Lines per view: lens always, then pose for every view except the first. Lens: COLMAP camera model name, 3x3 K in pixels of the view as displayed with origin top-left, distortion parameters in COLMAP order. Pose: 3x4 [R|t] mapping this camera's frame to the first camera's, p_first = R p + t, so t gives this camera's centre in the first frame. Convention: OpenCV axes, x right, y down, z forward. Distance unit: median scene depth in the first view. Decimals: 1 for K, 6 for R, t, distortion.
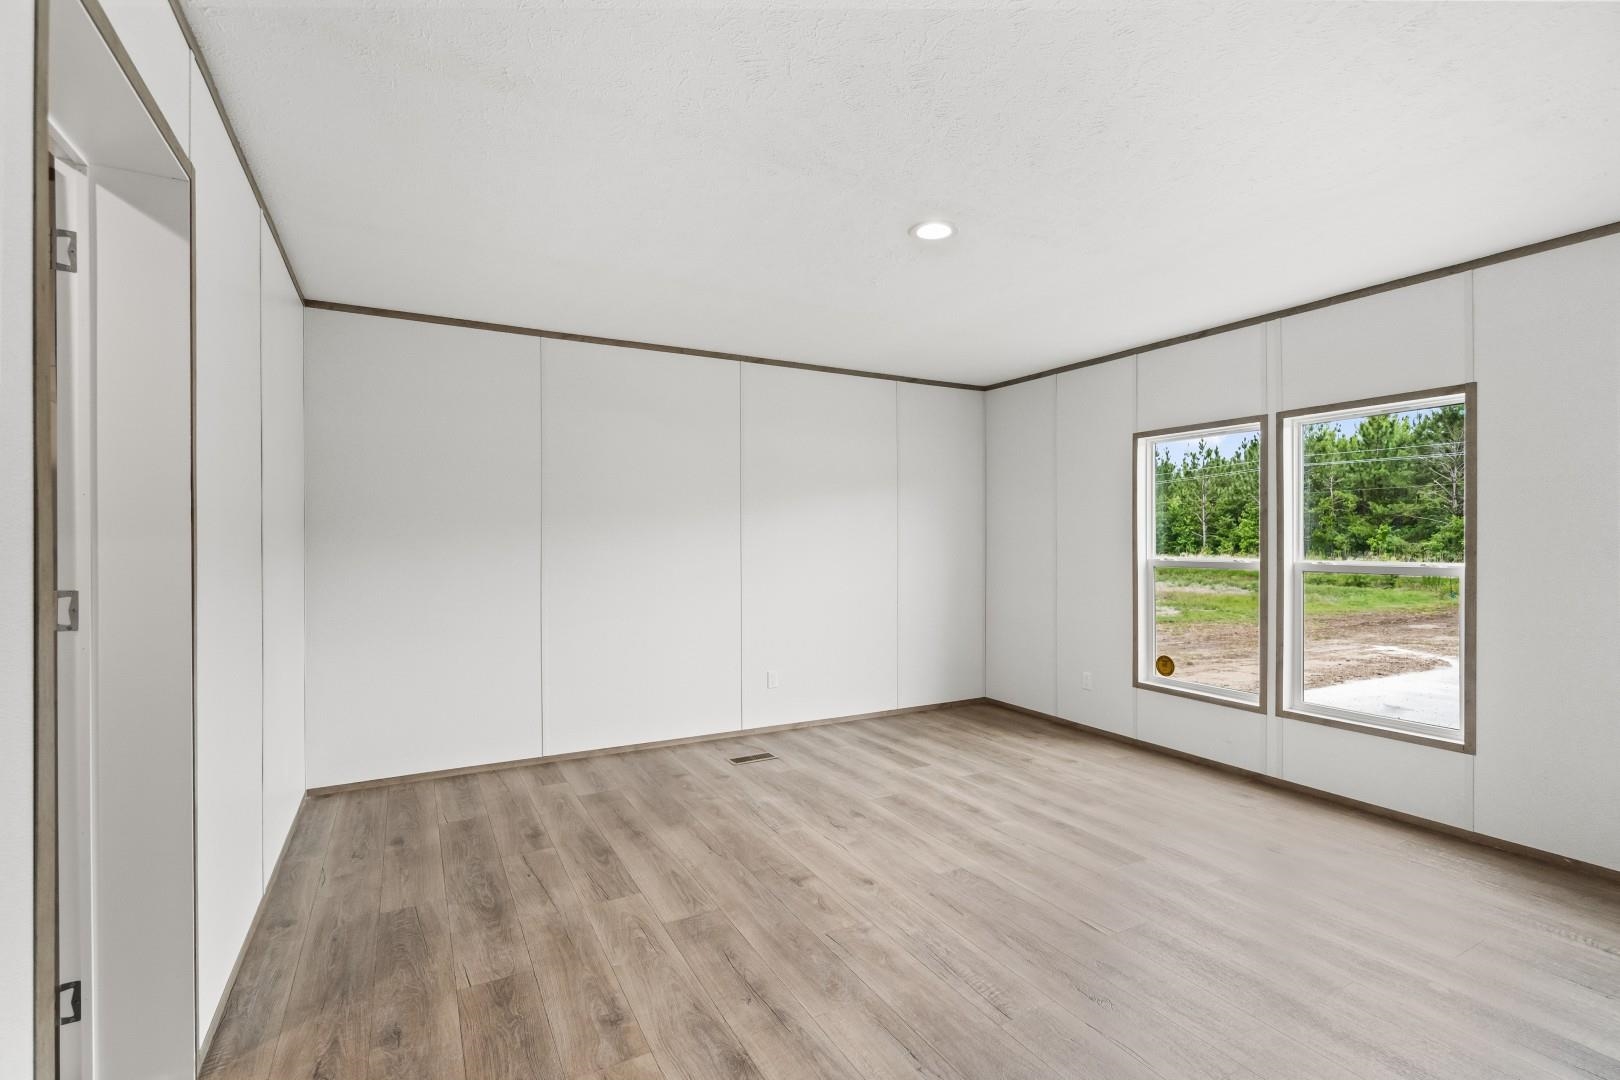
lens RADIAL K [[742.8, 0, 793.5], [0, 742.8, 542.6], [0, 0, 1]] dist [-0.002723, 0.000768]
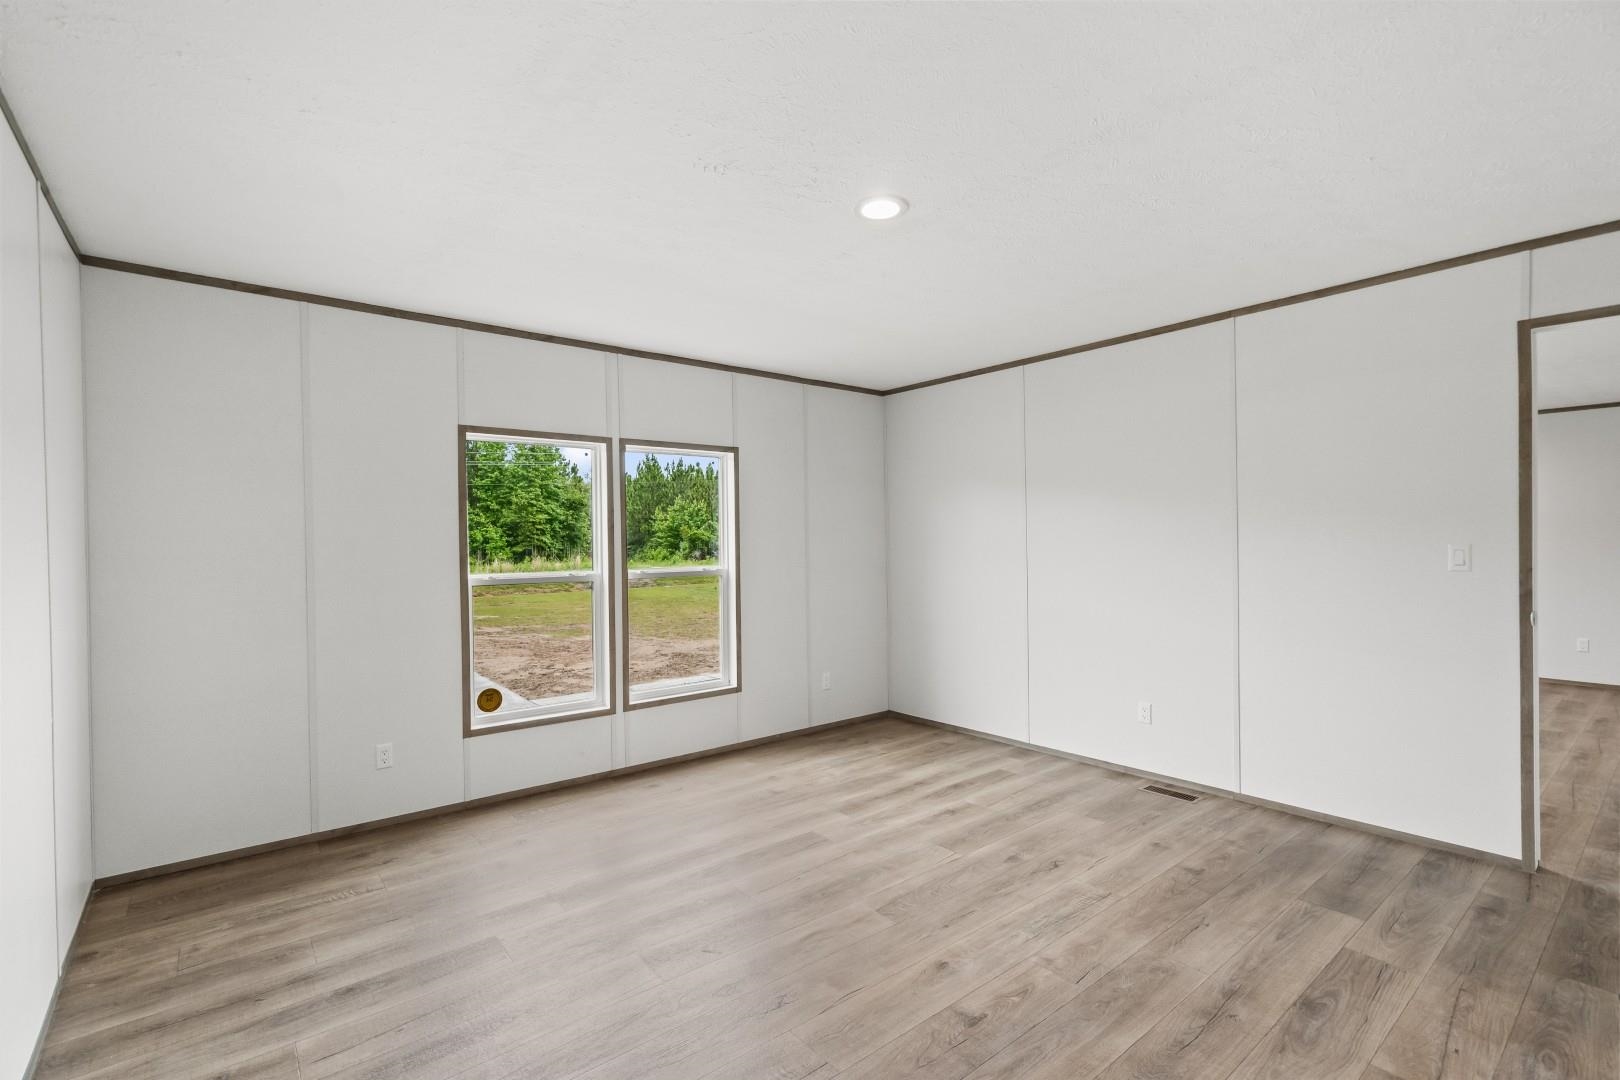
lens RADIAL K [[742.8, 0, 821.3], [0, 742.8, 540.1], [0, 0, 1]] dist [-0.002723, 0.000768]
pose [[-0.214856, 0.008956, 0.976605, -0.722863], [0.018599, 0.999814, -0.005076, -0.016227], [-0.976469, 0.017074, -0.214983, 1.376403]]
